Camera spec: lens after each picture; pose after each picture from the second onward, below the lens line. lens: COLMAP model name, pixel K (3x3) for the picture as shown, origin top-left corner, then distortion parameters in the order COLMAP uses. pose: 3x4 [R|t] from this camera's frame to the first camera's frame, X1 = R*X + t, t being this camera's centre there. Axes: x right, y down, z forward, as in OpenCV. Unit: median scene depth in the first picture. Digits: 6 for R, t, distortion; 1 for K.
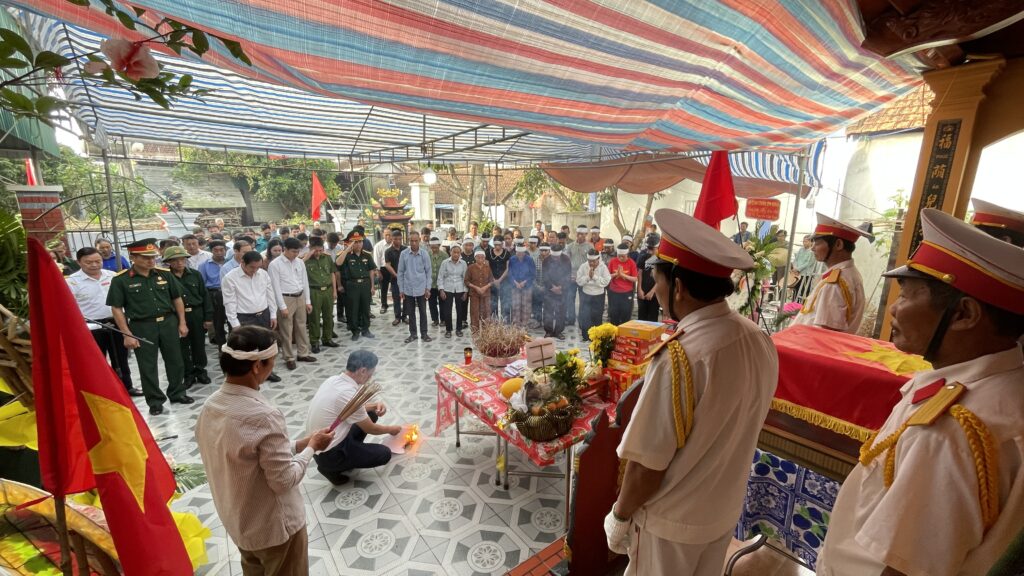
lens RADIAL K [[415.4, 0, 504.6], [0, 415.4, 290.7], [0, 0, 1]] dist [0.003441, -0.000524]
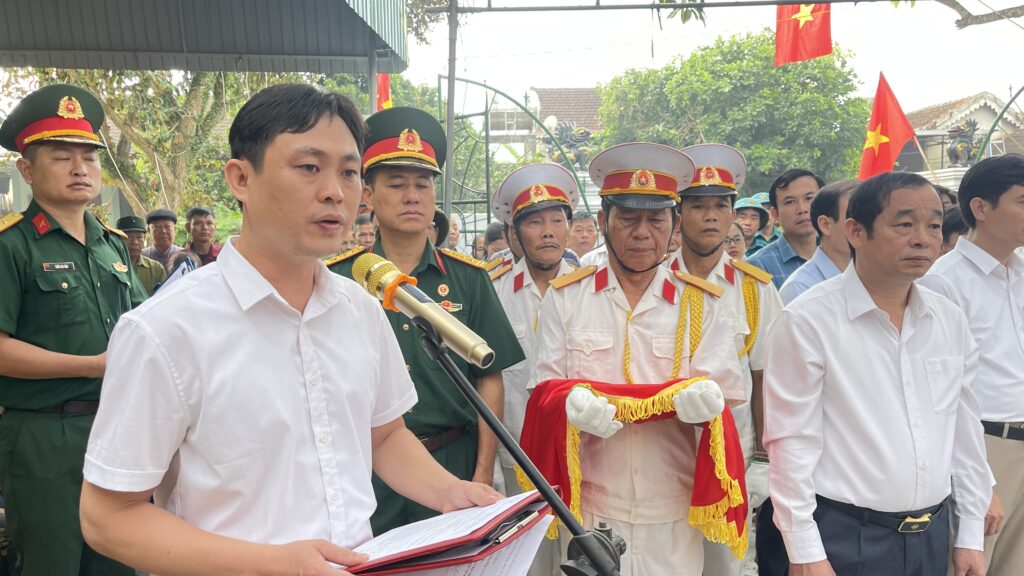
lens RADIAL K [[775.1, 0, 508.9], [0, 775.1, 292.1], [0, 0, 1]] dist [0.065588, -0.082057]
pose [[0.725409, 0.050684, -0.686449, -0.313869], [-0.132532, 0.988909, -0.067038, 0.001281], [0.675438, 0.139607, 0.724081, 0.437111]]
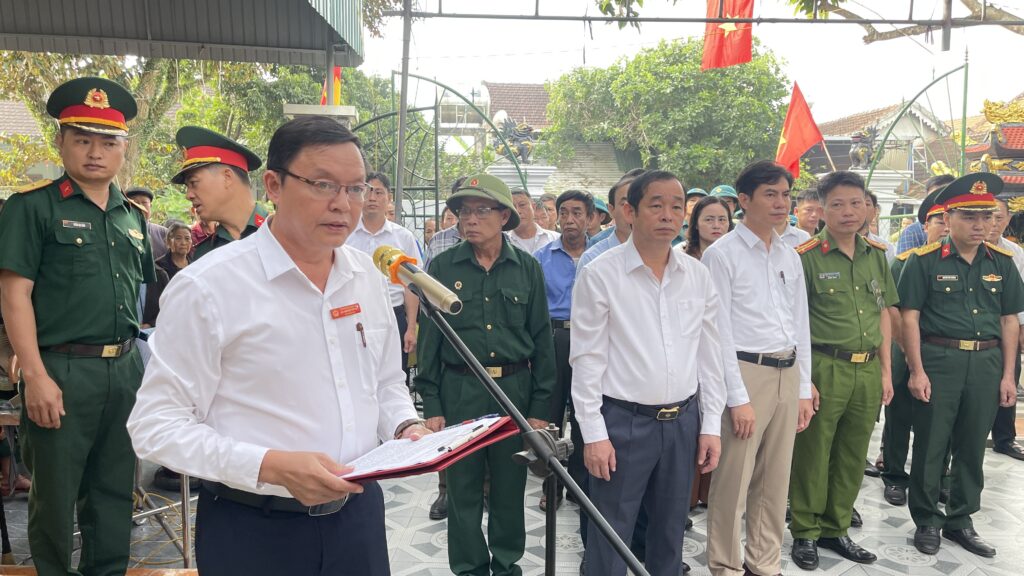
lens RADIAL K [[775.1, 0, 510.6], [0, 775.1, 288.2], [0, 0, 1]] dist [0.065588, -0.082057]
pose [[0.769225, 0.065510, -0.635611, -0.254447], [-0.144071, 0.986898, -0.072640, 0.020743], [0.622525, 0.147449, 0.768584, 0.383920]]
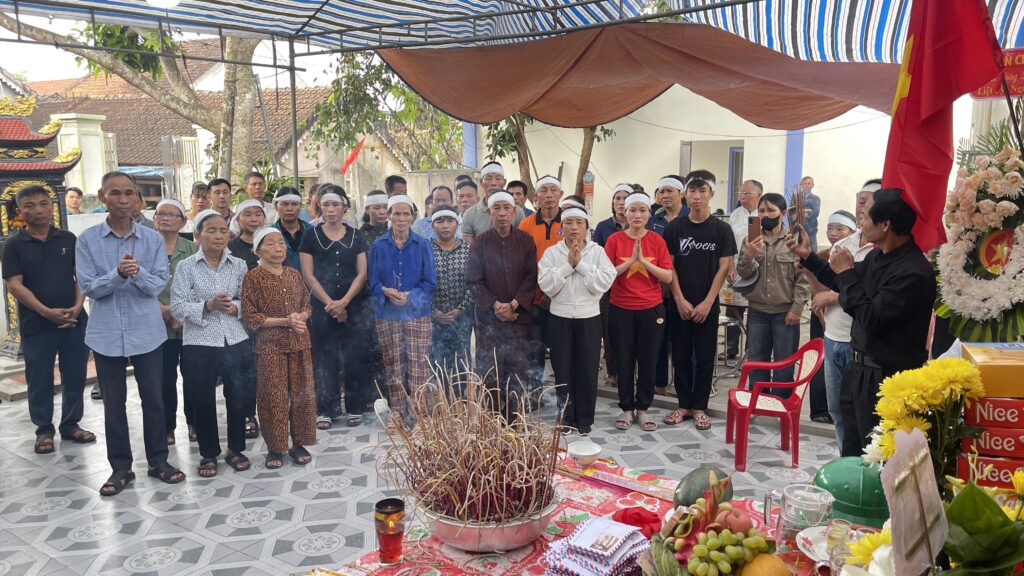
lens RADIAL K [[775.1, 0, 507.0], [0, 775.1, 285.3], [0, 0, 1]] dist [0.065588, -0.082057]
pose [[0.952038, -0.056771, 0.300668, -0.090301], [0.078058, 0.995186, -0.059255, 0.016575], [-0.295856, 0.079883, 0.951886, 0.255633]]
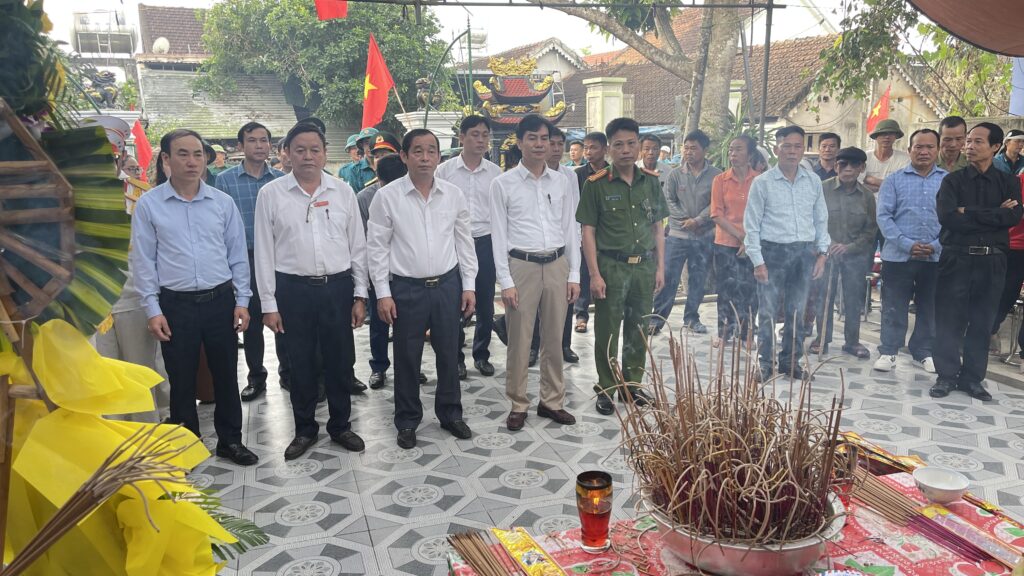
lens RADIAL K [[775.1, 0, 511.5], [0, 775.1, 280.3], [0, 0, 1]] dist [0.065588, -0.082057]
pose [[0.944054, 0.036963, -0.327713, 0.004164], [-0.048518, 0.998453, -0.027151, 0.024189], [0.326202, 0.041532, 0.944387, 0.312846]]
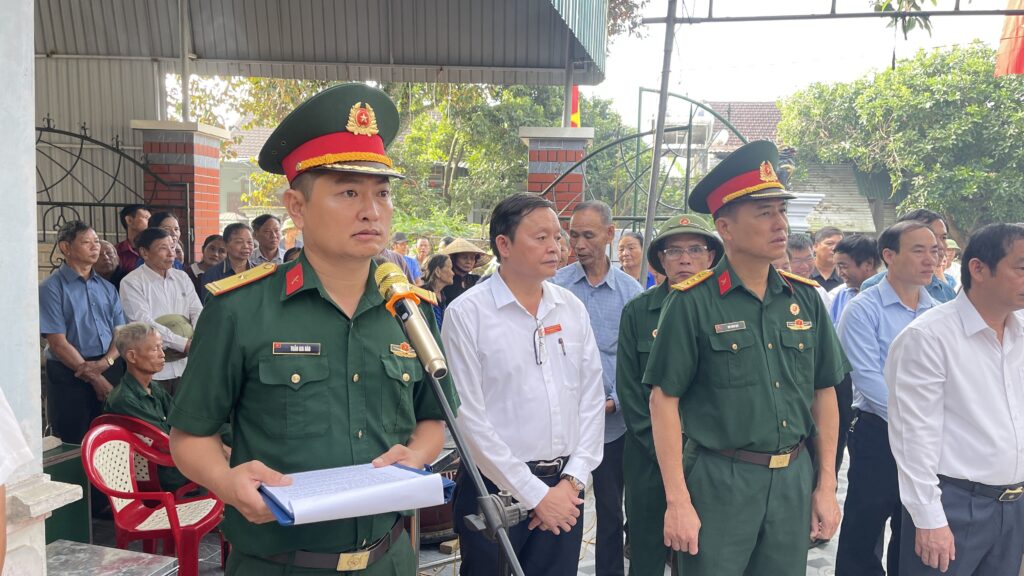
lens RADIAL K [[775.1, 0, 510.7], [0, 775.1, 290.9], [0, 0, 1]] dist [0.065588, -0.082057]
pose [[0.581461, 0.080039, -0.809628, -0.361272], [-0.204677, 0.977533, -0.050358, -0.000363], [0.787407, 0.194993, 0.584780, 0.419690]]
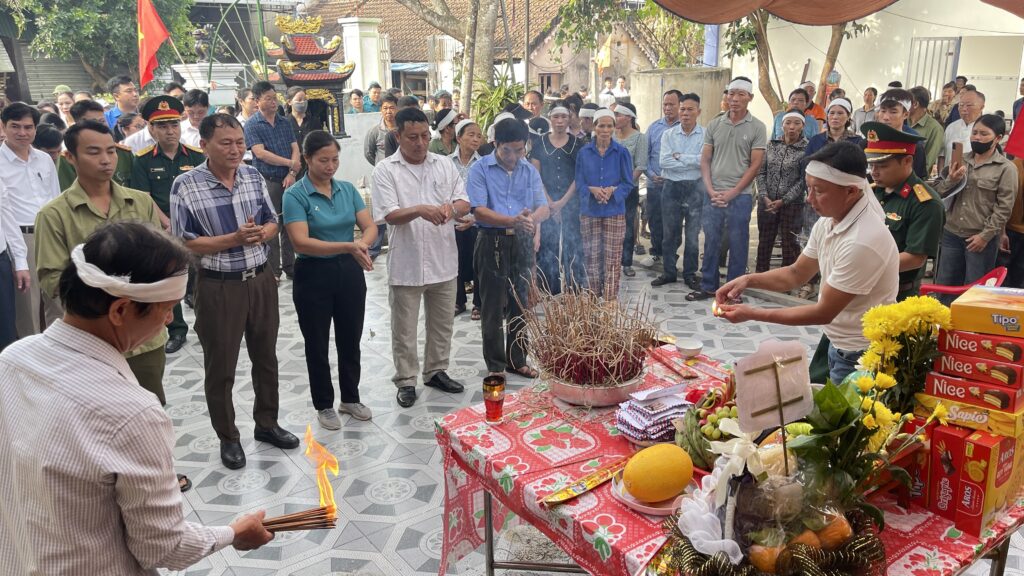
lens RADIAL K [[775.1, 0, 516.2], [0, 775.1, 273.8], [0, 0, 1]] dist [0.065588, -0.082057]
pose [[0.999885, -0.014340, -0.005015, -0.045766], [0.014576, 0.998598, 0.050888, 0.008474], [0.004279, -0.050955, 0.998692, 0.141934]]
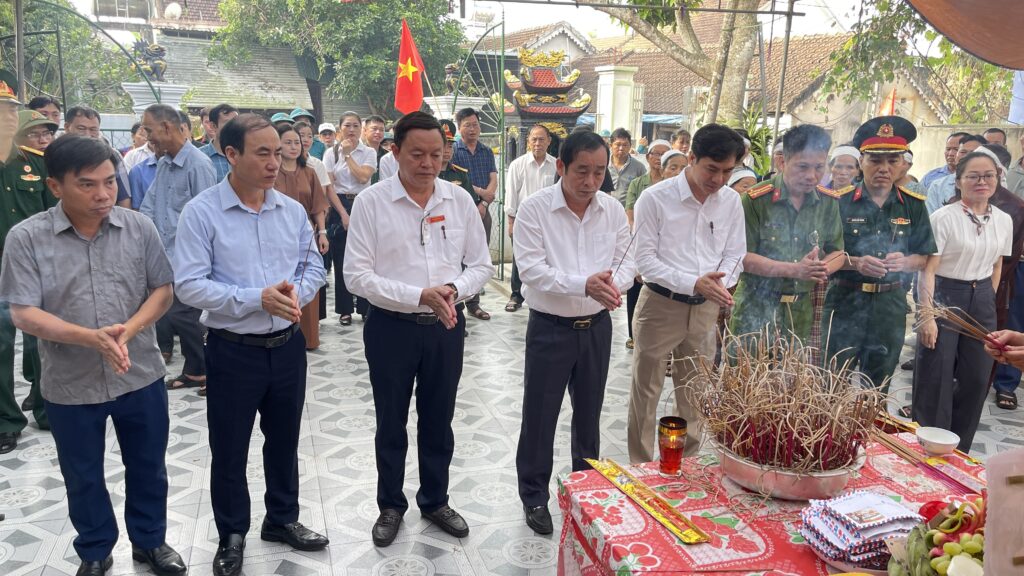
lens RADIAL K [[775.1, 0, 510.9], [0, 775.1, 283.0], [0, 0, 1]] dist [0.065588, -0.082057]
pose [[0.944600, 0.087701, -0.316289, -0.015972], [-0.091950, 0.995763, 0.001497, 0.027477], [0.315080, 0.027669, 0.948662, 0.231948]]
